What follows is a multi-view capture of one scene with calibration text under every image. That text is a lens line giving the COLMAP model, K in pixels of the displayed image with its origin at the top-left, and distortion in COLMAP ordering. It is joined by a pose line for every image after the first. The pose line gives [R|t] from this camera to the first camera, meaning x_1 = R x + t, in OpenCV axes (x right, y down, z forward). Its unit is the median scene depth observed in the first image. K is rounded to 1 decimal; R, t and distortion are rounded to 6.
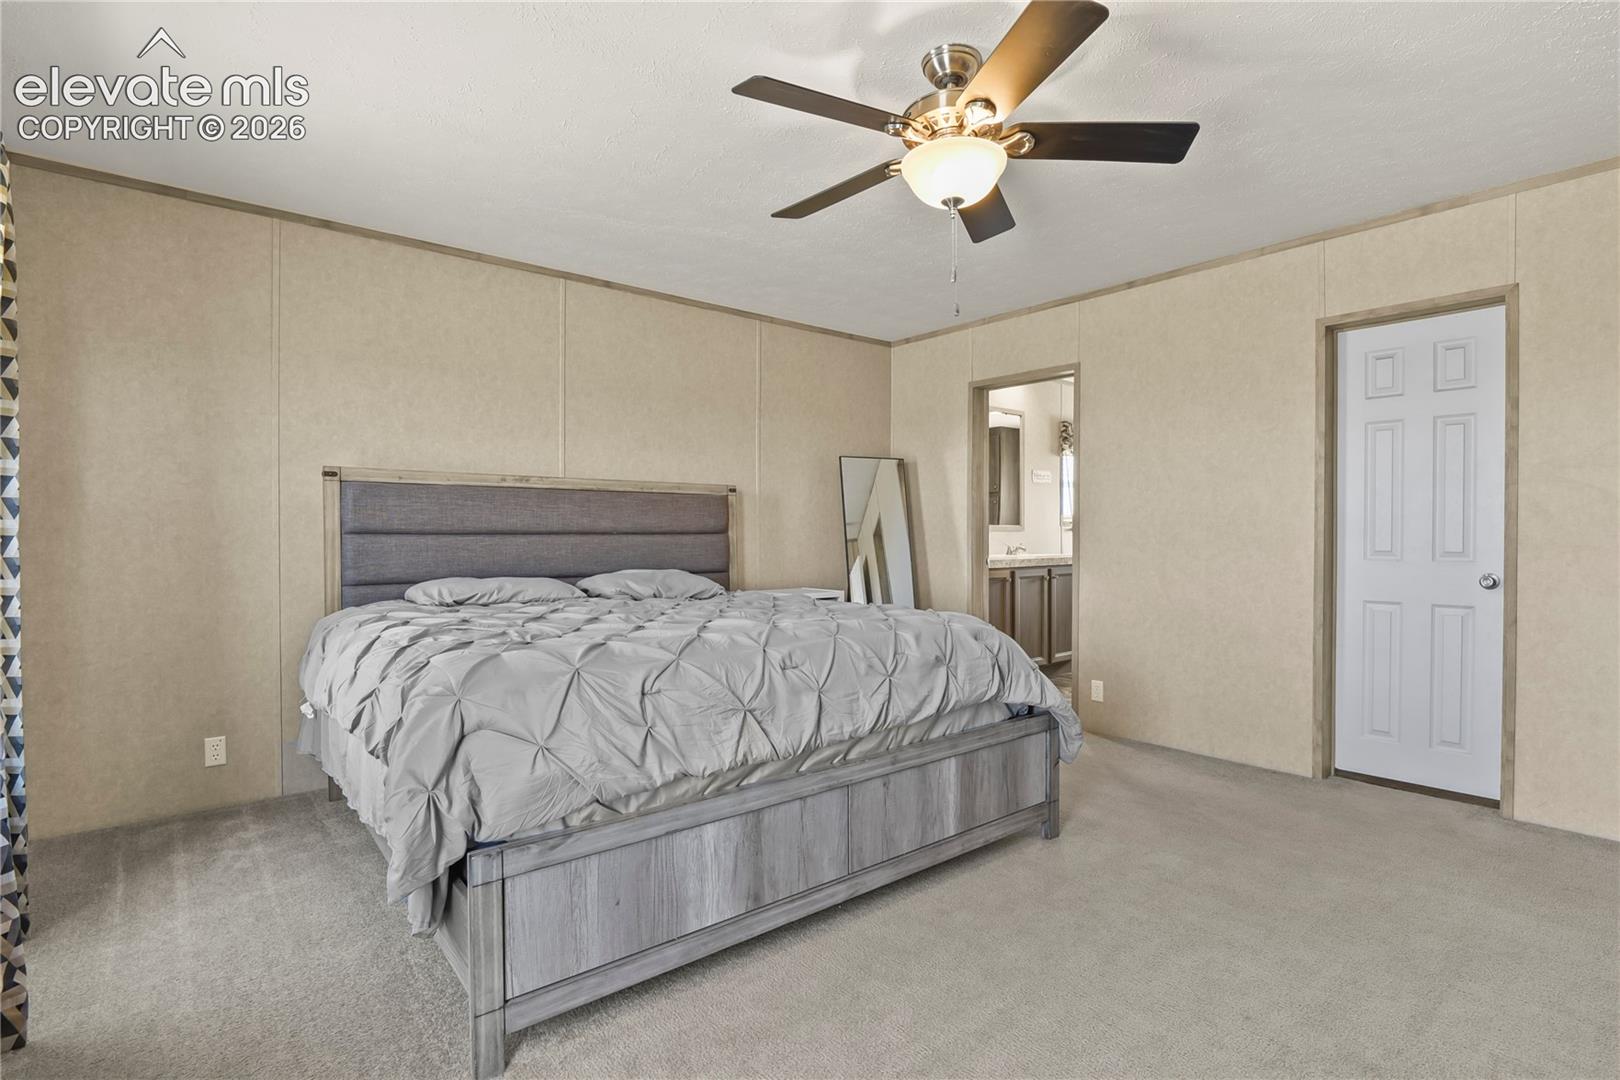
lens RADIAL K [[788.0, 0, 809.9], [0, 788.0, 545.4], [0, 0, 1]] dist [-0.011739, -0.003743]
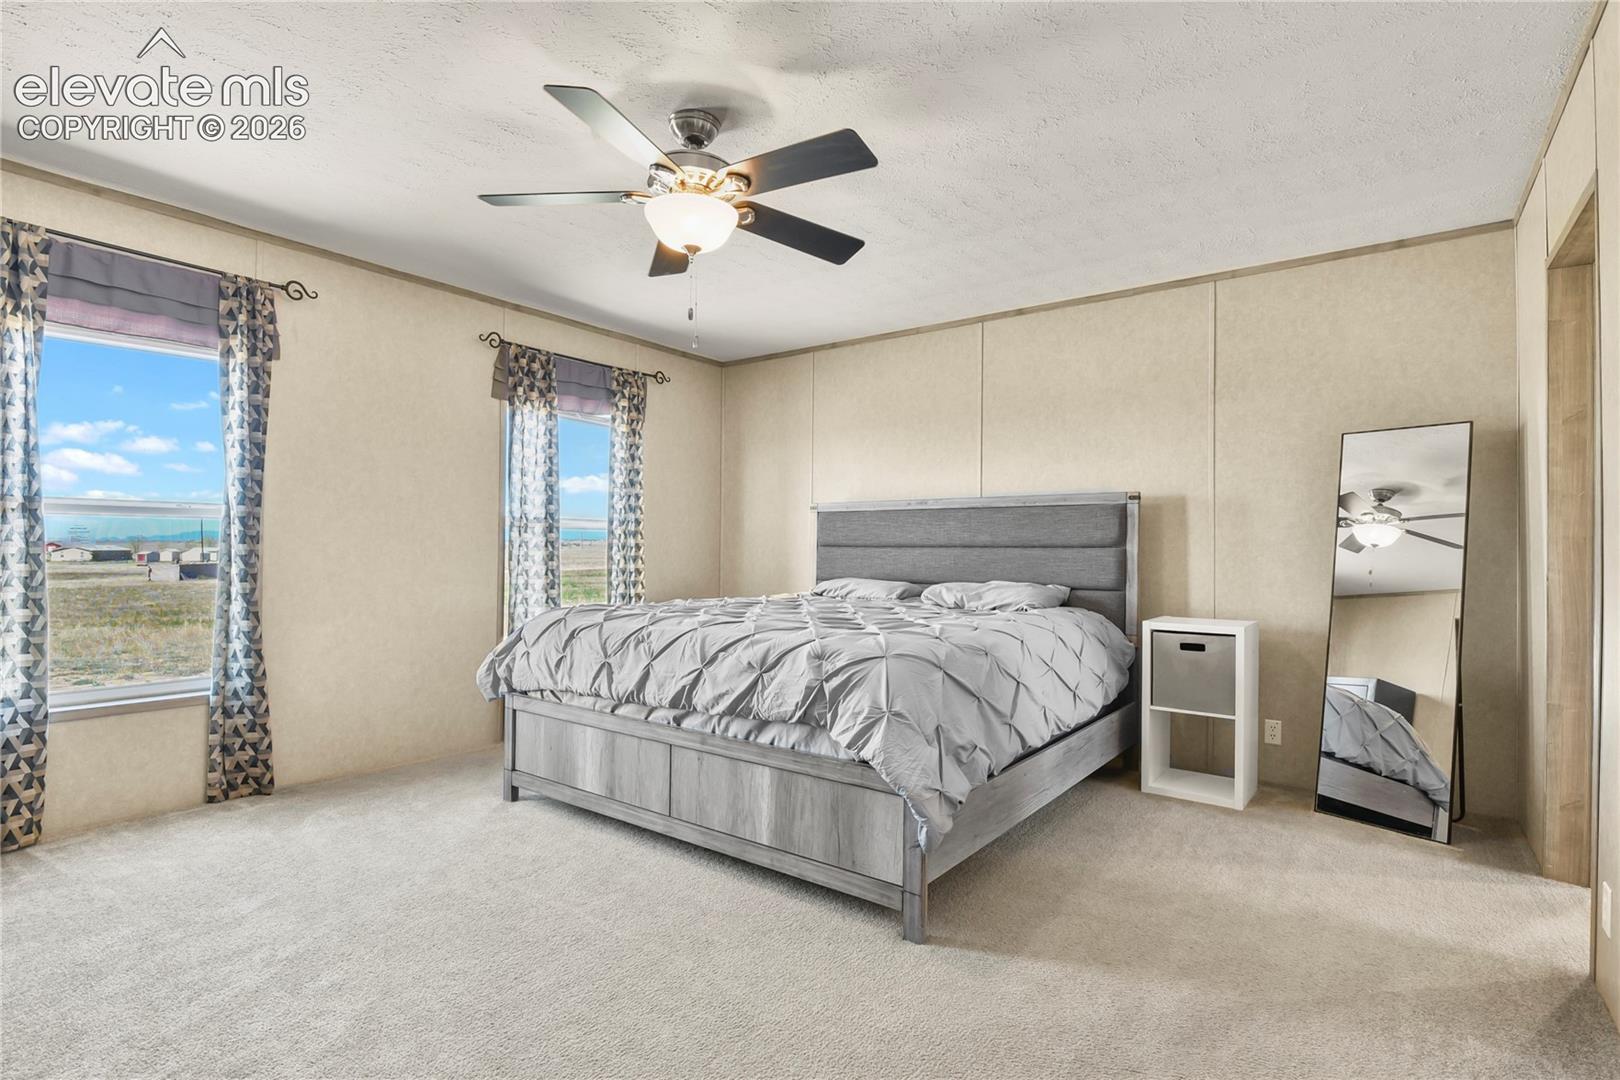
lens RADIAL K [[788.0, 0, 808.1], [0, 788.0, 534.9], [0, 0, 1]] dist [-0.011739, -0.003743]
pose [[0.233715, -0.013300, -0.972214, 0.810675], [-0.017125, 0.999695, -0.017792, -0.008727], [0.972154, 0.020808, 0.233416, 0.554131]]
